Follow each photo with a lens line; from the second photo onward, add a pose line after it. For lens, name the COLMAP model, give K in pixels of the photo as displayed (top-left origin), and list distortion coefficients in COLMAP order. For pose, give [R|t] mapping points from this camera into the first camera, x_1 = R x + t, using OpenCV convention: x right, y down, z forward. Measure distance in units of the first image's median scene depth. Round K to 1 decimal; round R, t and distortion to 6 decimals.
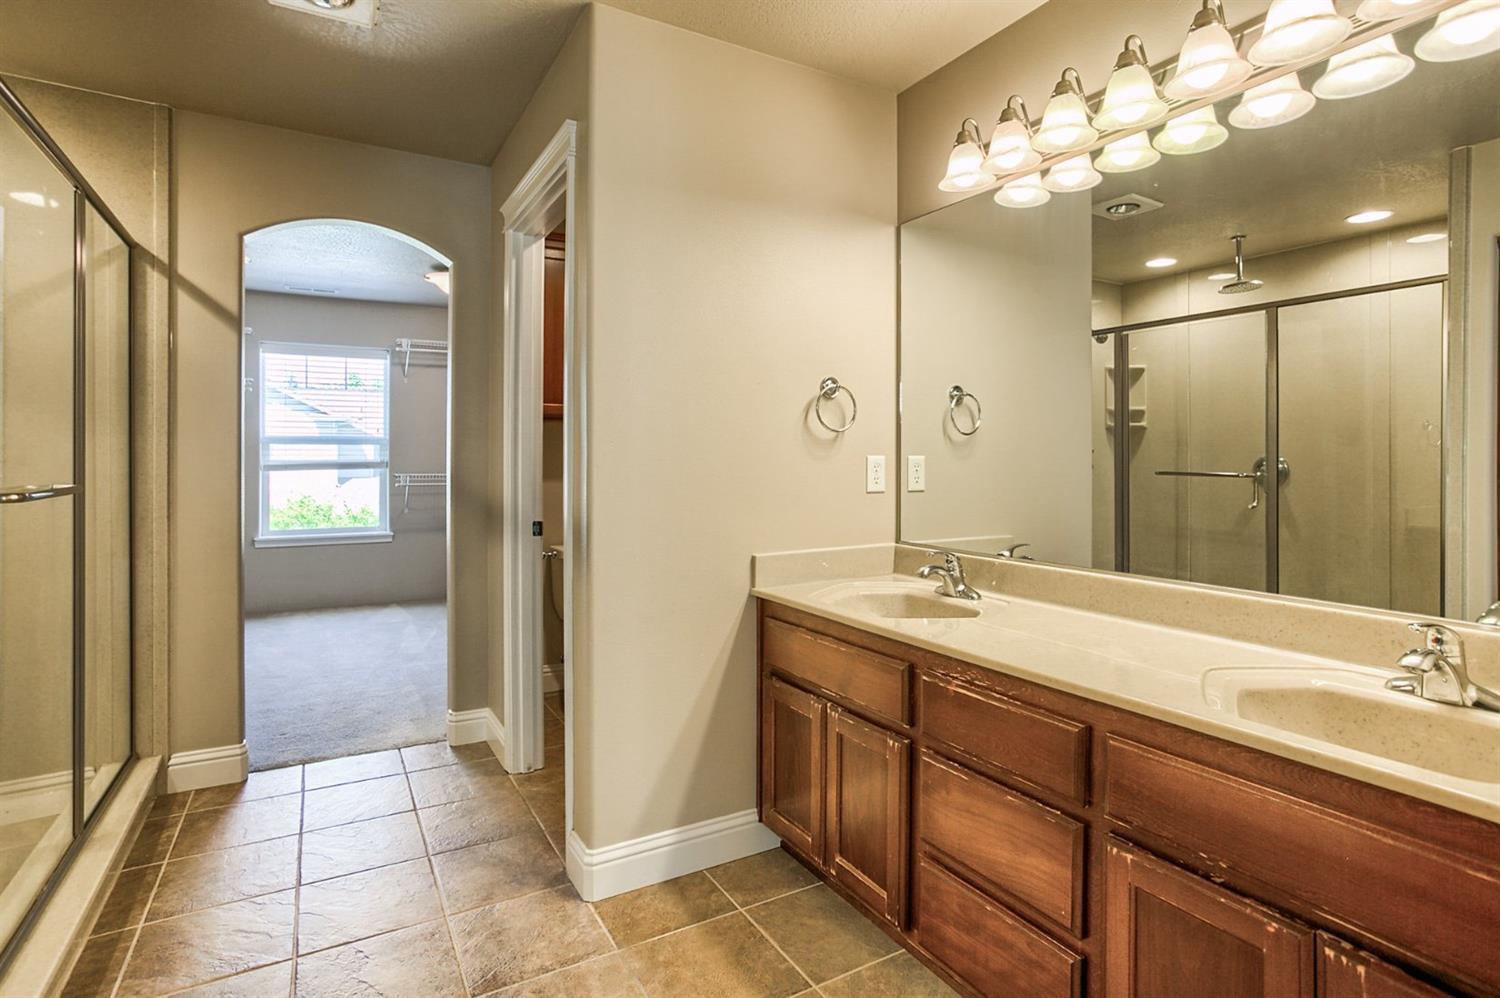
lens RADIAL K [[735.9, 0, 753.0], [0, 735.9, 460.2], [0, 0, 1]] dist [-0.000273, 0.000150]
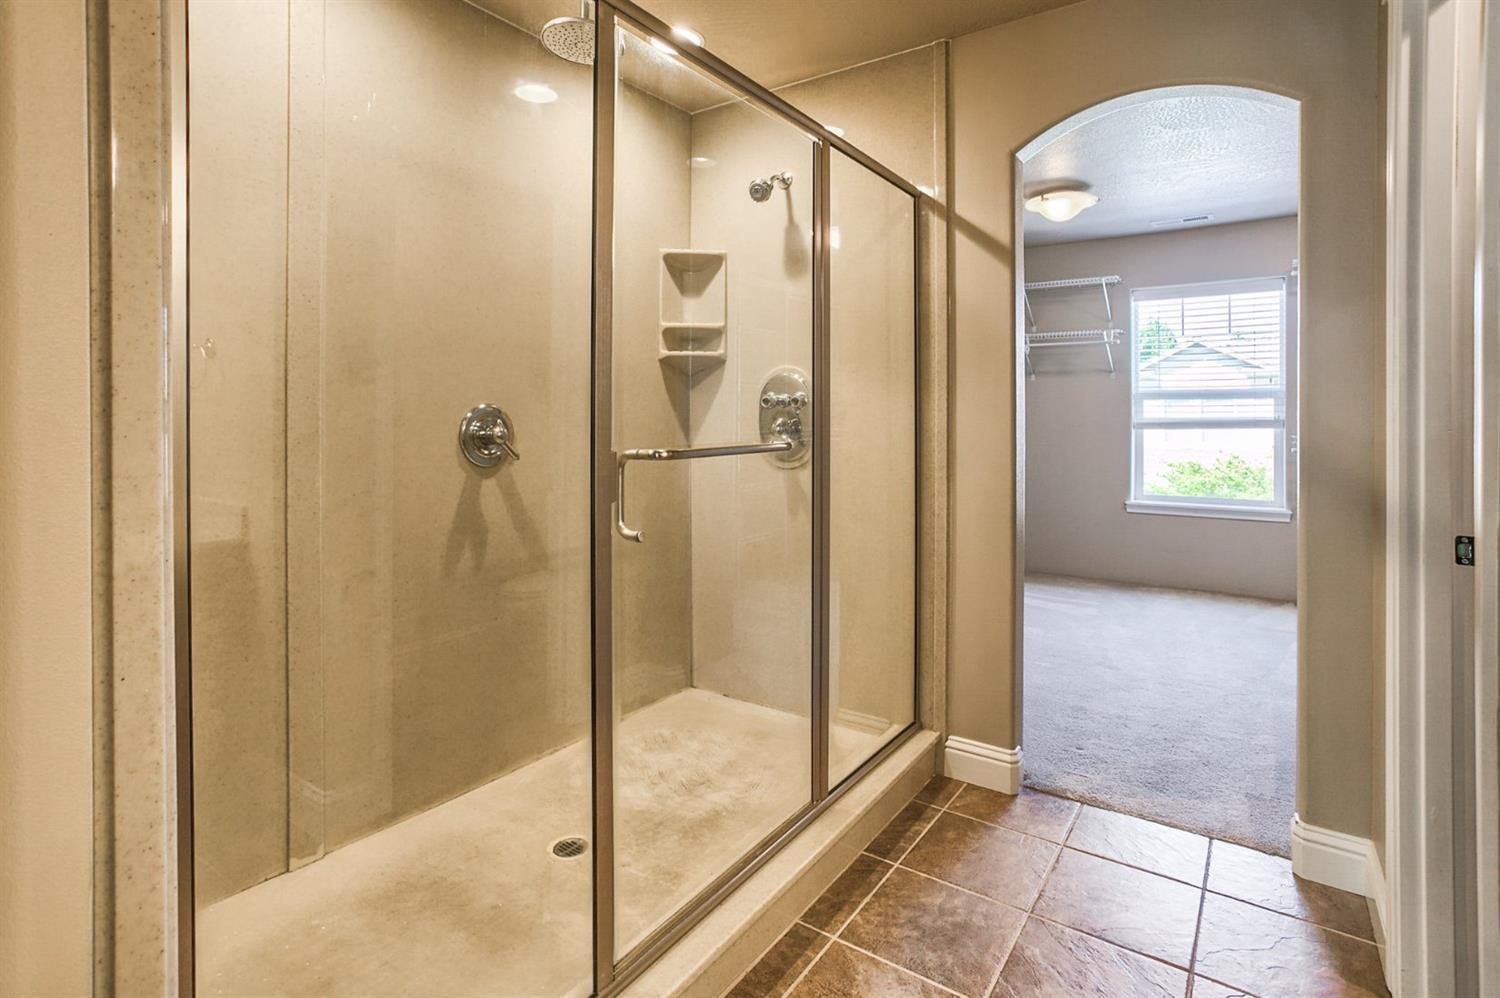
lens RADIAL K [[756.1, 0, 751.4], [0, 756.1, 410.4], [0, 0, 1]] dist [-0.050258, 0.026472]
pose [[0.418739, -0.007520, -0.908075, -0.036537], [-0.002052, 0.999955, -0.009226, 0.001118], [0.908104, 0.005726, 0.418705, 0.362999]]
